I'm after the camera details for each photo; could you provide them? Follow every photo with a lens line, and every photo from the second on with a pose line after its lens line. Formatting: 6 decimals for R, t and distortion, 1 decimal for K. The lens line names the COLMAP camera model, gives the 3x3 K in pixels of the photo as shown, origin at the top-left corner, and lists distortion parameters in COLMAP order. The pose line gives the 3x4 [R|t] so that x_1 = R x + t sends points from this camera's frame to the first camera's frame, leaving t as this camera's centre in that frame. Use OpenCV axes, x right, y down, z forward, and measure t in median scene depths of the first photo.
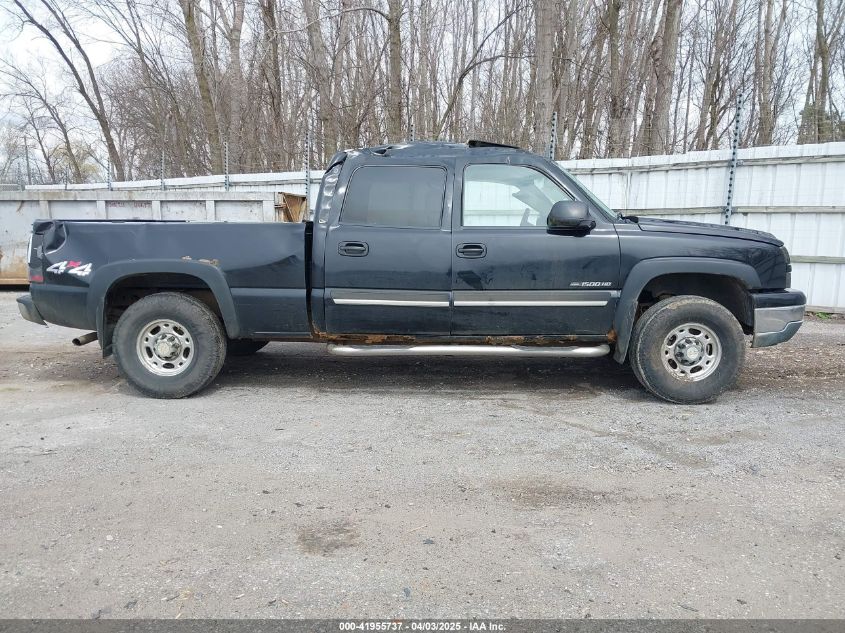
lens RADIAL K [[667.2, 0, 422.5], [0, 667.2, 316.5], [0, 0, 1]] dist [-0.007692, -0.004071]
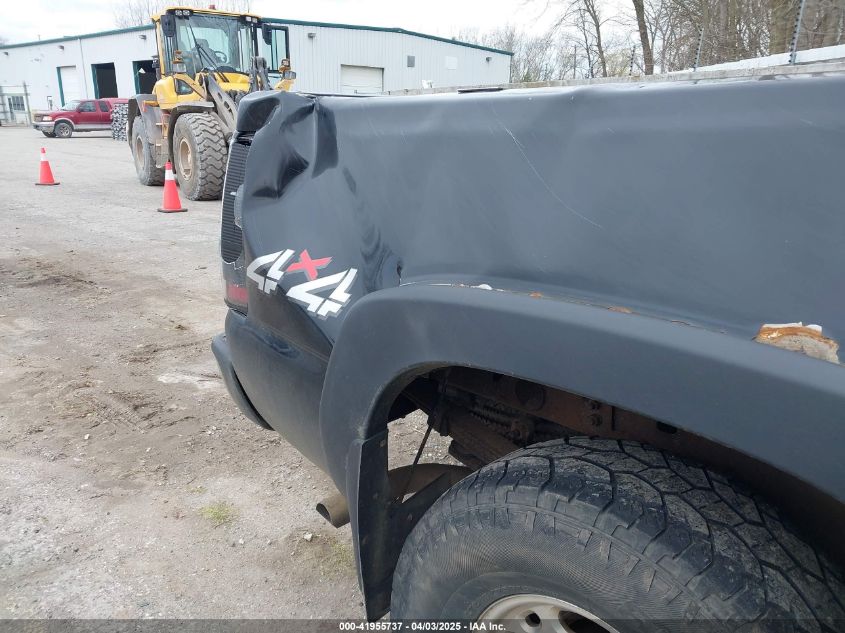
lens RADIAL K [[667.2, 0, 422.5], [0, 667.2, 316.5], [0, 0, 1]] dist [-0.007692, -0.004071]
pose [[0.739601, 0.174155, -0.650123, -0.319072], [-0.084293, 0.982305, 0.167245, -0.105613], [0.667746, -0.068894, 0.741194, 0.836205]]
